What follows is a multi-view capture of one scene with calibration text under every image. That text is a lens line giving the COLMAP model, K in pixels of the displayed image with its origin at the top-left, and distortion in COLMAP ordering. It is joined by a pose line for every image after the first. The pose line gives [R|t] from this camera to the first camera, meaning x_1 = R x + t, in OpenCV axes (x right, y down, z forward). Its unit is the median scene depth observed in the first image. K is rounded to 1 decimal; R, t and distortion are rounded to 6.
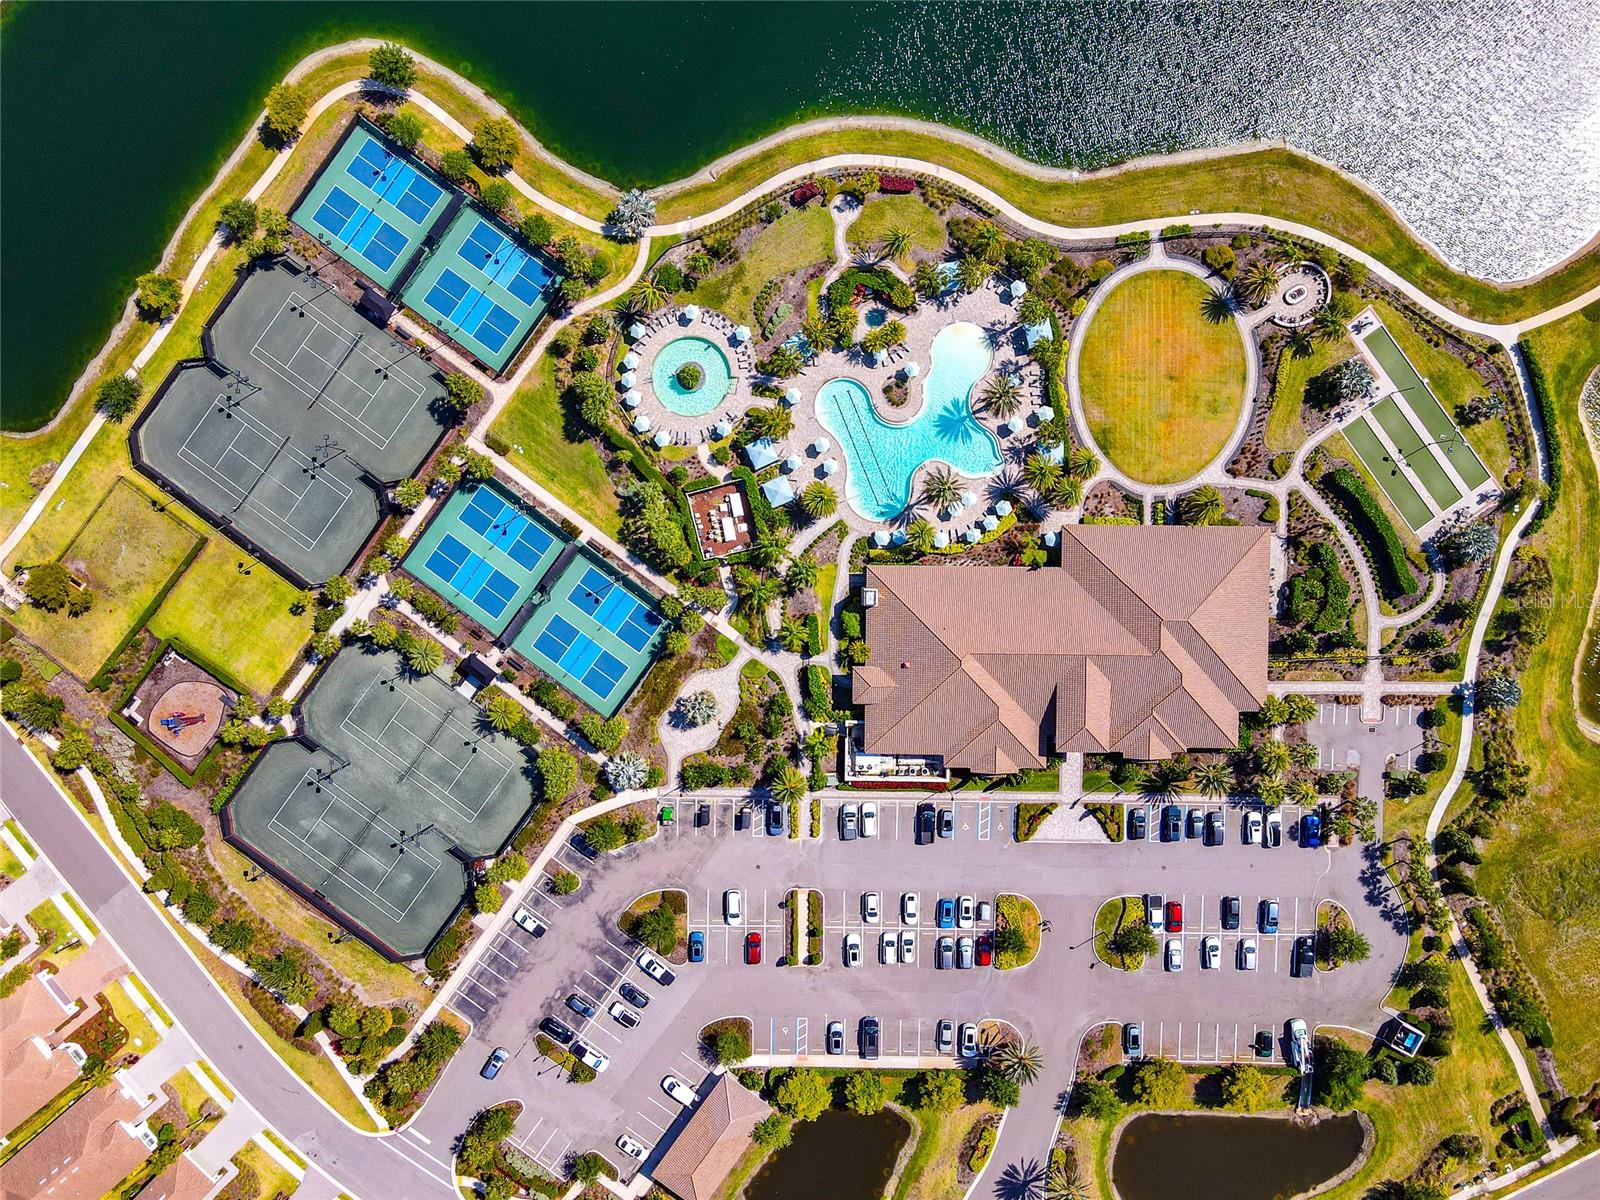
lens RADIAL K [[1199.1, 0, 800.8], [0, 1199.1, 578.1], [0, 0, 1]] dist [0.000375, 0.020906]
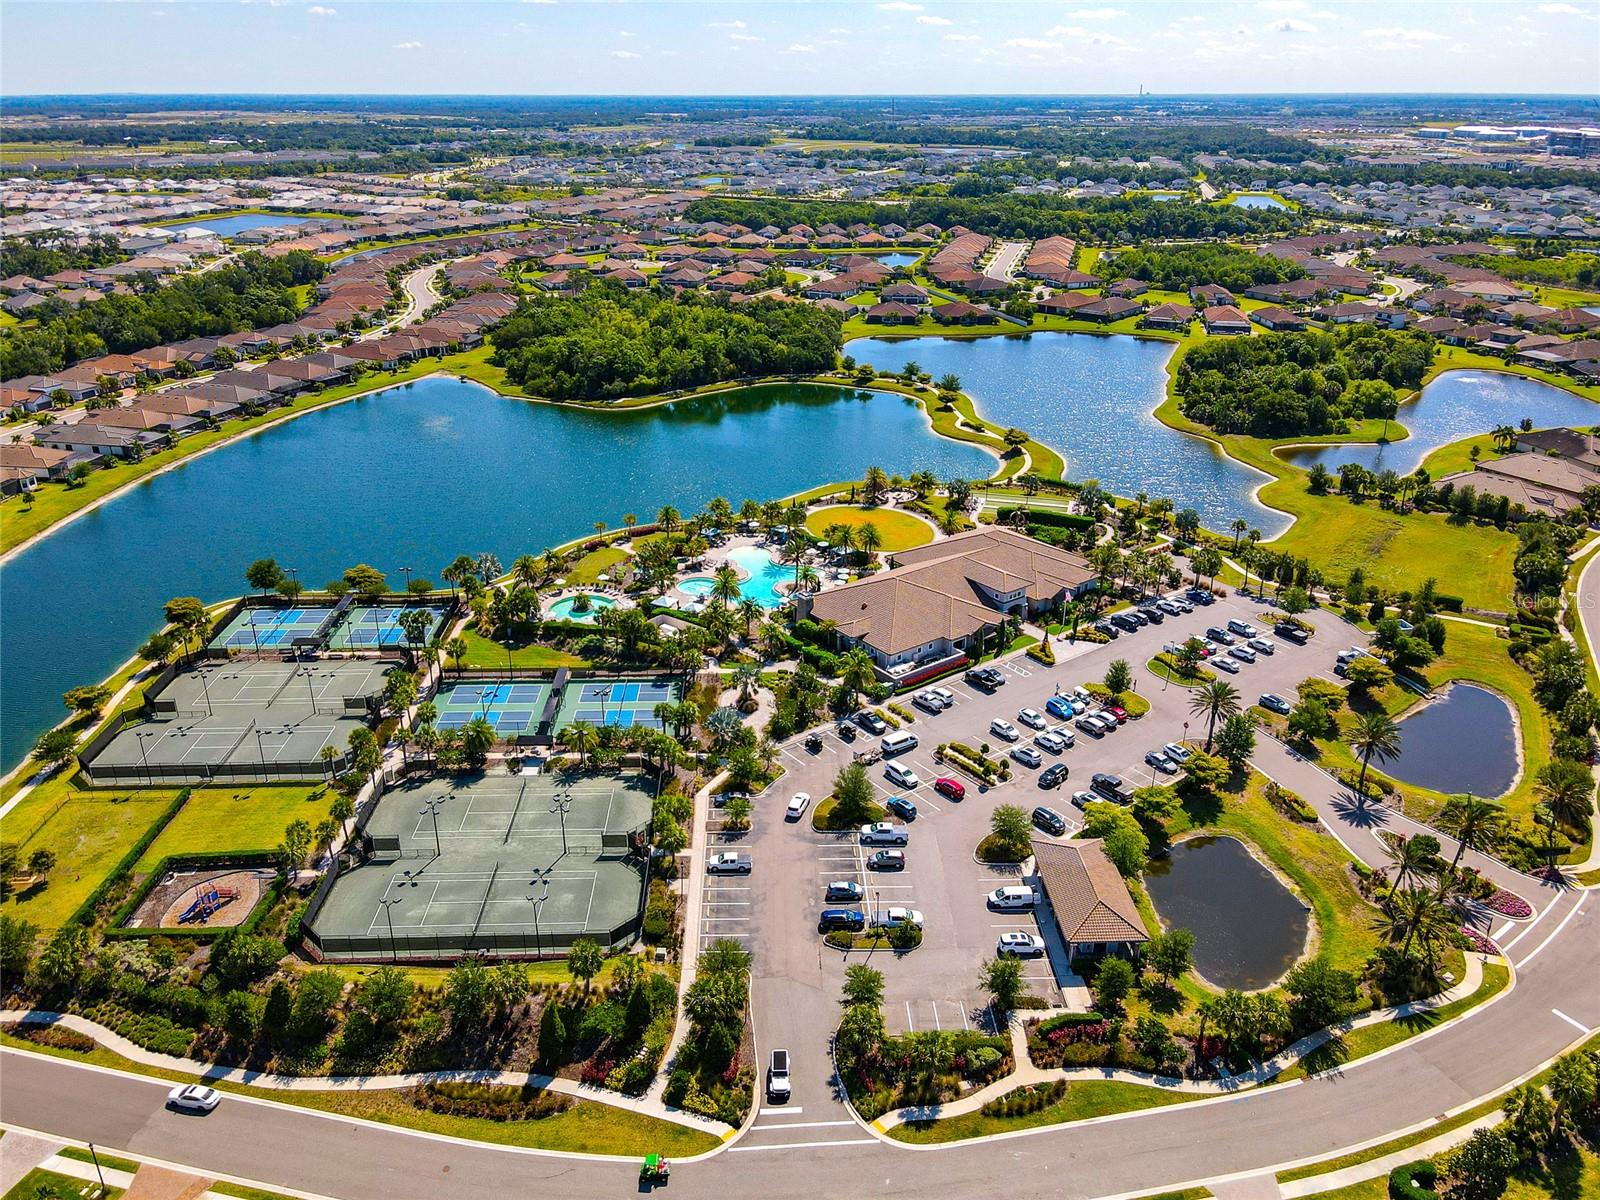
lens RADIAL K [[1199.1, 0, 800.8], [0, 1199.1, 578.1], [0, 0, 1]] dist [0.000375, 0.020906]
pose [[0.786488, -0.219156, 0.577415, -0.619701], [0.617593, 0.273021, -0.737590, 0.869942], [0.004001, 0.936713, 0.350076, 0.537291]]
